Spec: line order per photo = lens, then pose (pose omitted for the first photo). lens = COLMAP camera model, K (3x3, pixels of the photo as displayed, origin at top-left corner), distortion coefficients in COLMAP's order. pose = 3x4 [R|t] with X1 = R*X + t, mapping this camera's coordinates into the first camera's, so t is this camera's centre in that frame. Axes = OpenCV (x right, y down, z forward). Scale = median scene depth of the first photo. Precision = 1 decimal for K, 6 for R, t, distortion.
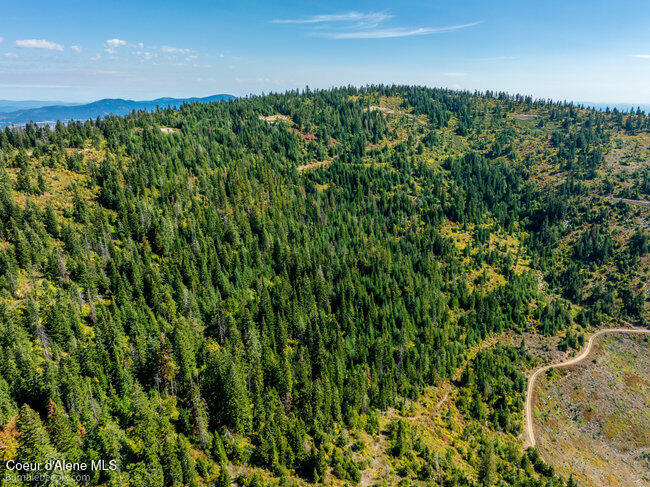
lens RADIAL K [[460.8, 0, 325.0], [0, 460.8, 243.5], [0, 0, 1]] dist [-0.031341, -0.002129]
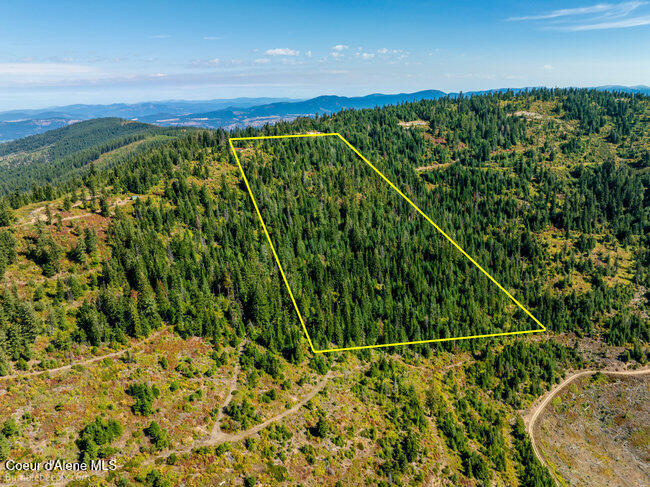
lens RADIAL K [[460.8, 0, 325.0], [0, 460.8, 243.5], [0, 0, 1]] dist [-0.031341, -0.002129]
pose [[0.907973, 0.111108, -0.404031, 0.213246], [-0.107144, 0.993713, 0.032486, 0.009126], [0.405100, 0.013792, 0.914168, -0.140279]]
